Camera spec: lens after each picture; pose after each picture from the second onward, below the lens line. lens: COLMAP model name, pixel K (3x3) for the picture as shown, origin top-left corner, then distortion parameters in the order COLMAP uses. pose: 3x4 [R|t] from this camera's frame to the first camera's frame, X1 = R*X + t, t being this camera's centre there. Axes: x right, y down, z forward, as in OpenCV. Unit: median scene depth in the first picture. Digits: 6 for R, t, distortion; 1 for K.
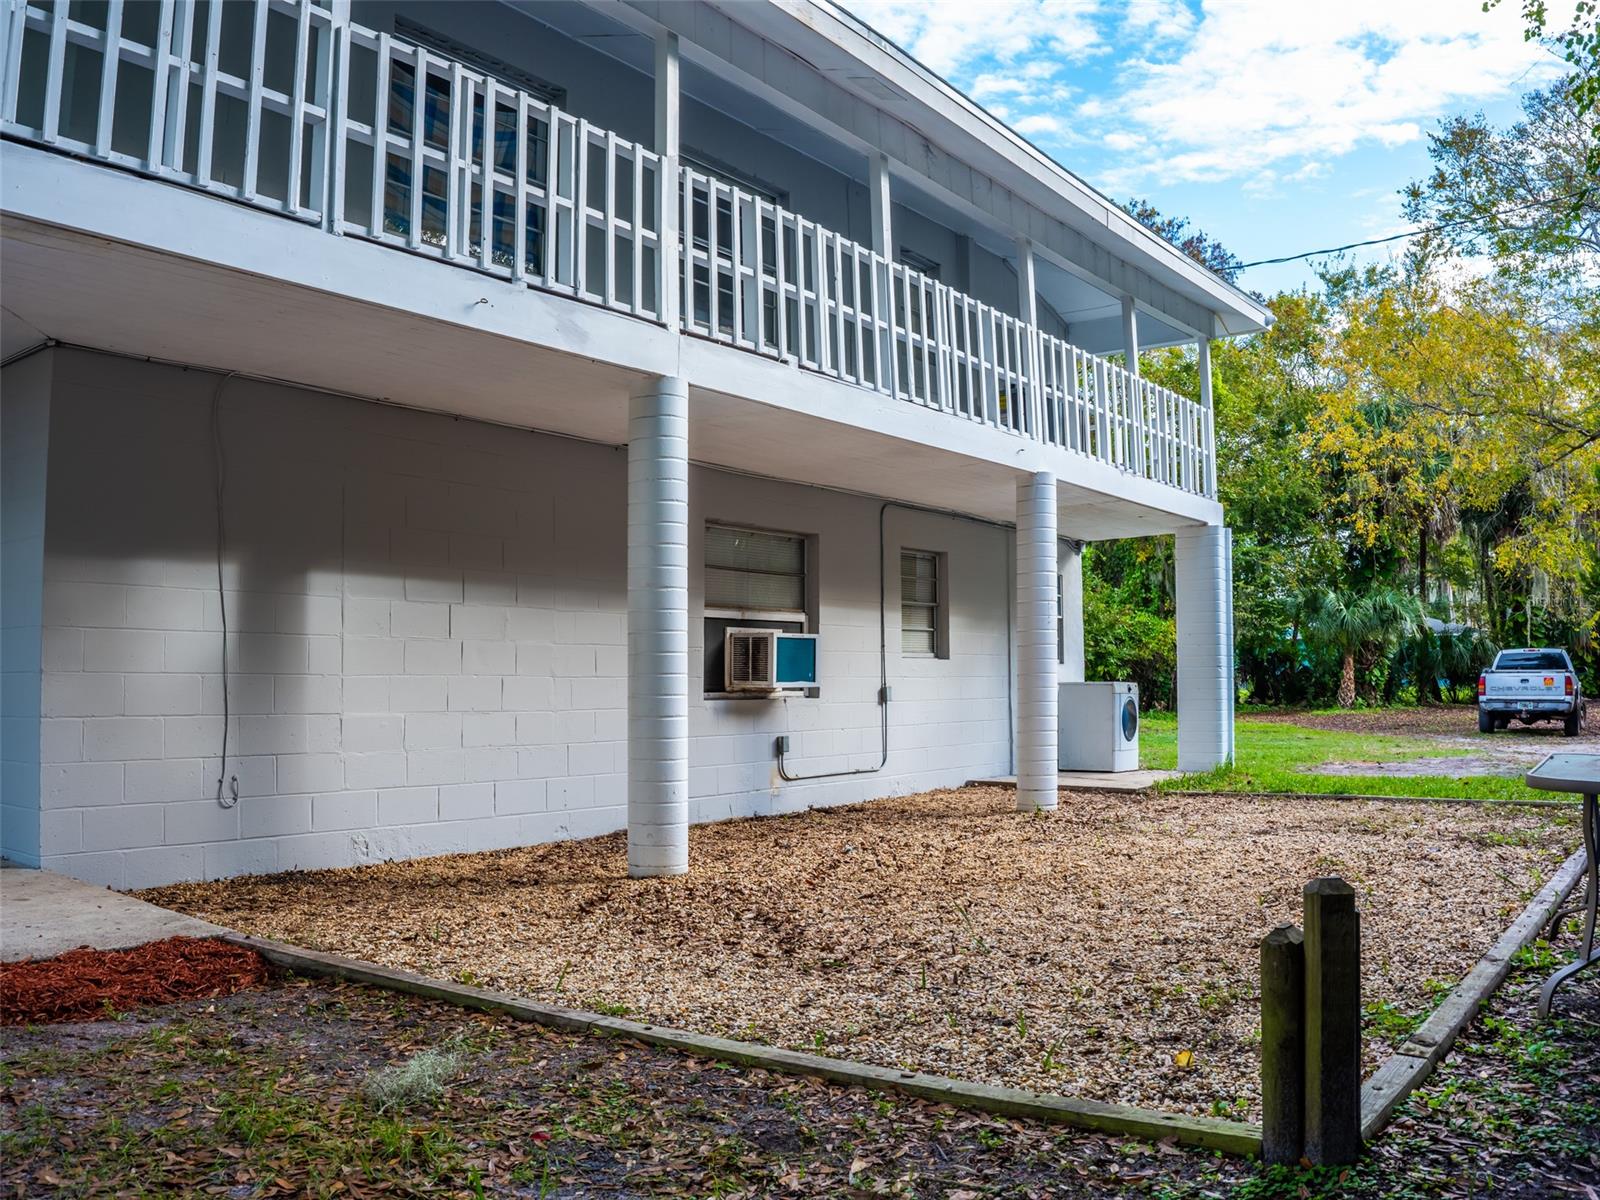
lens RADIAL K [[1330.2, 0, 800.0], [0, 1330.2, 600.0], [0, 0, 1]] dist [-0.152008, 0.002321]
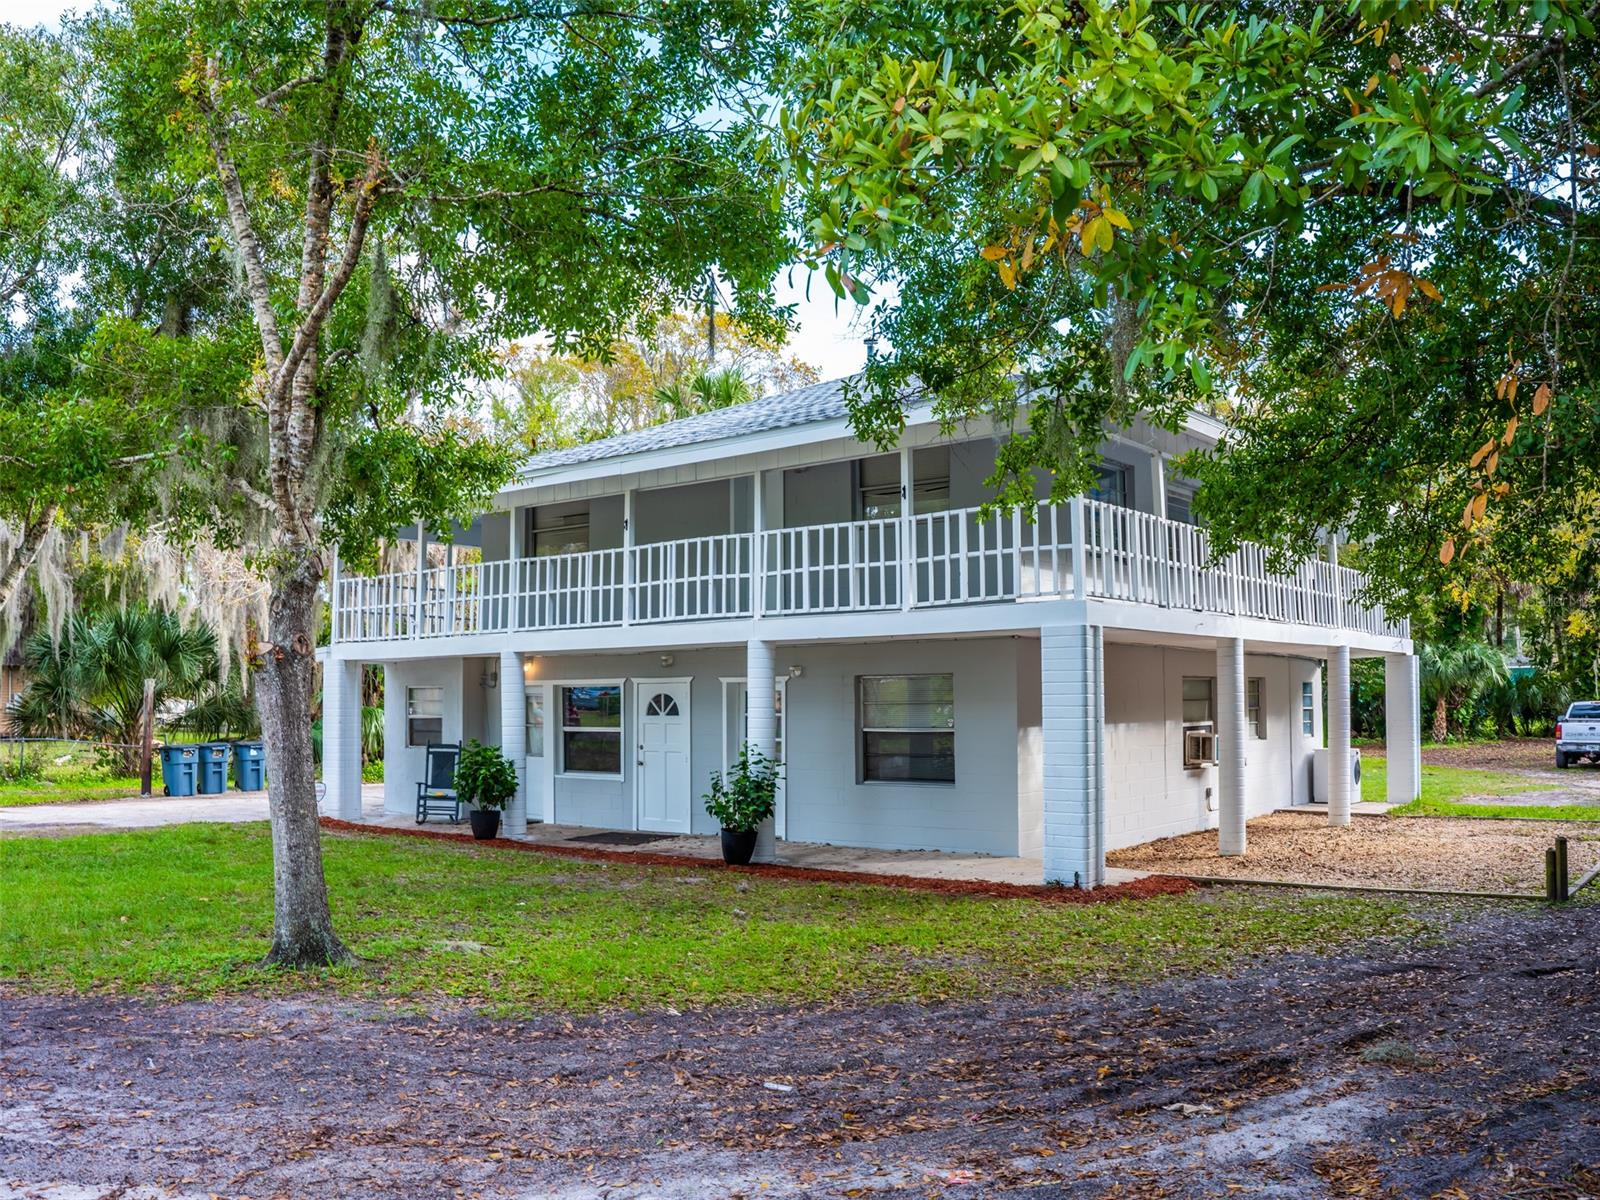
lens RADIAL K [[1330.2, 0, 800.0], [0, 1330.2, 600.0], [0, 0, 1]] dist [-0.152008, 0.002321]
pose [[0.999170, 0.001366, -0.040723, -0.181782], [-0.001935, 0.999901, -0.013943, -0.047433], [0.040700, 0.014010, 0.999073, -0.305103]]
